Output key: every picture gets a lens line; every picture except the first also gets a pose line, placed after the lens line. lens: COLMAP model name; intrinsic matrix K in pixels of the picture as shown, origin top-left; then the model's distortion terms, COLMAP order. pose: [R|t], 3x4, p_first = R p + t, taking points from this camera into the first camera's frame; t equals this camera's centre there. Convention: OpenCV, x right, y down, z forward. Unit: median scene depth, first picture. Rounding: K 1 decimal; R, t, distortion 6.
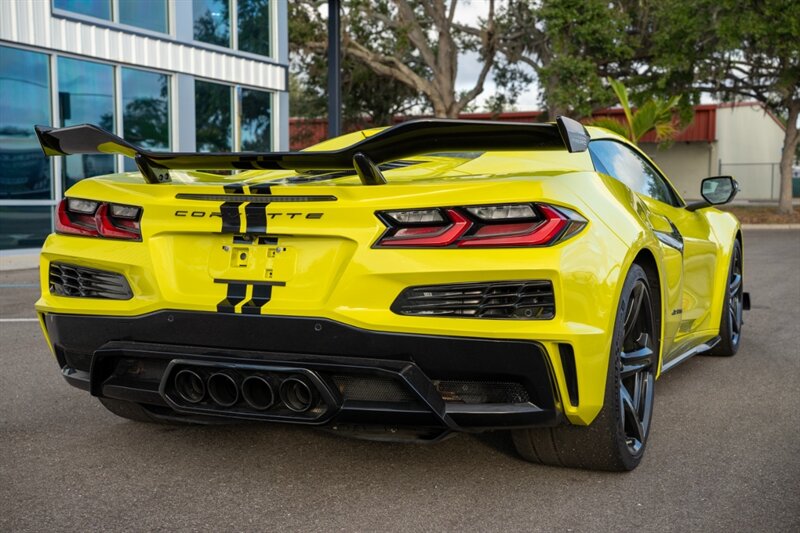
lens RADIAL K [[1130.7, 0, 398.5], [0, 1130.7, 265.7], [0, 0, 1]] dist [0.199201, 0.000000]
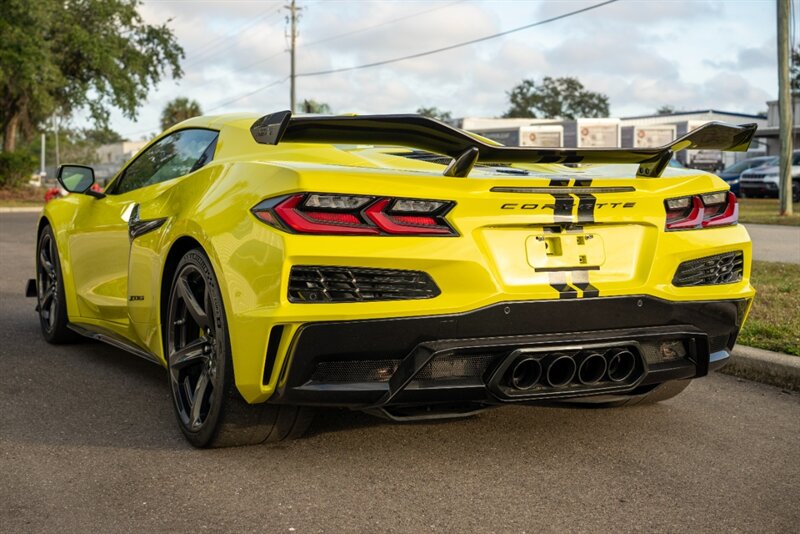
lens RADIAL K [[1130.7, 0, 432.3], [0, 1130.7, 293.9], [0, 0, 1]] dist [0.199201, 0.000000]
pose [[0.629046, -0.079621, 0.773280, -0.972054], [0.049276, 0.996824, 0.062553, -0.033040], [-0.775805, -0.001244, 0.630971, 0.399294]]
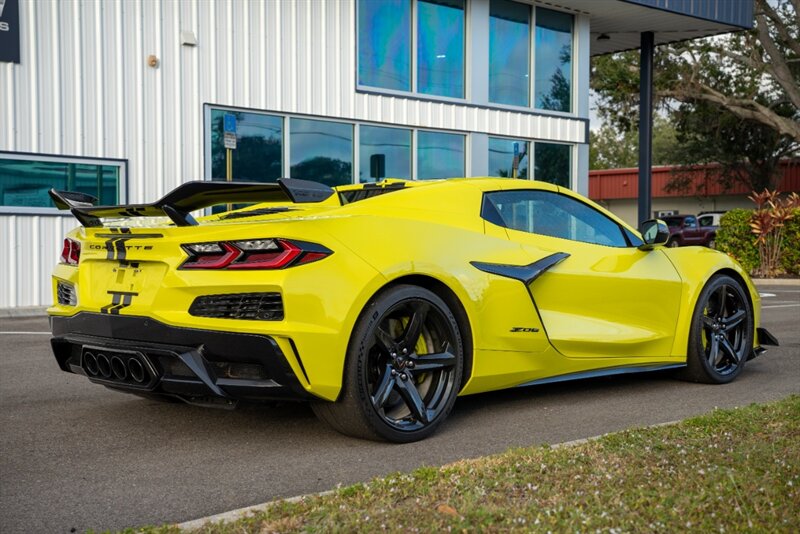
lens RADIAL K [[1130.7, 0, 384.9], [0, 1130.7, 277.6], [0, 0, 1]] dist [0.199201, 0.000000]
pose [[0.927644, 0.009078, -0.373356, 0.688783], [-0.021468, 0.999348, -0.029042, 0.028027], [0.372849, 0.034956, 0.927234, -0.229180]]
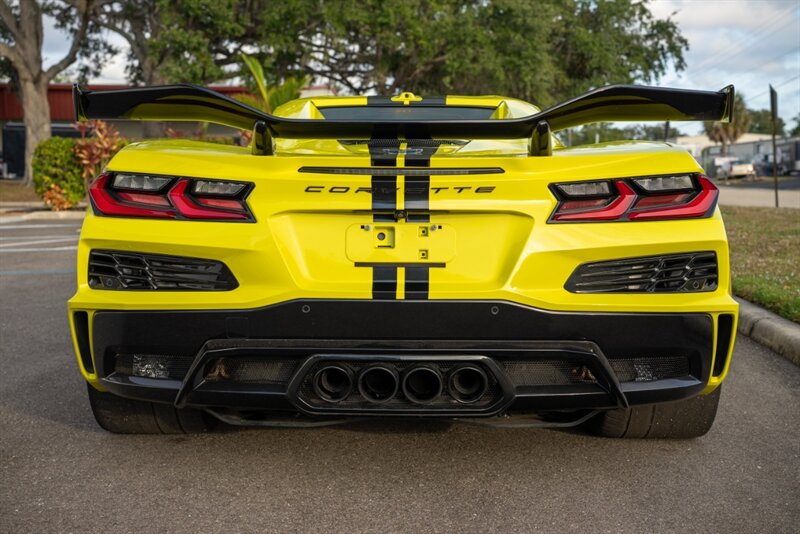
lens RADIAL K [[1130.7, 0, 407.6], [0, 1130.7, 268.8], [0, 0, 1]] dist [0.199201, 0.000000]
pose [[0.920499, -0.035615, 0.389118, -0.445532], [0.027384, 0.999269, 0.026682, -0.005600], [-0.389783, -0.013905, 0.920802, 0.160216]]
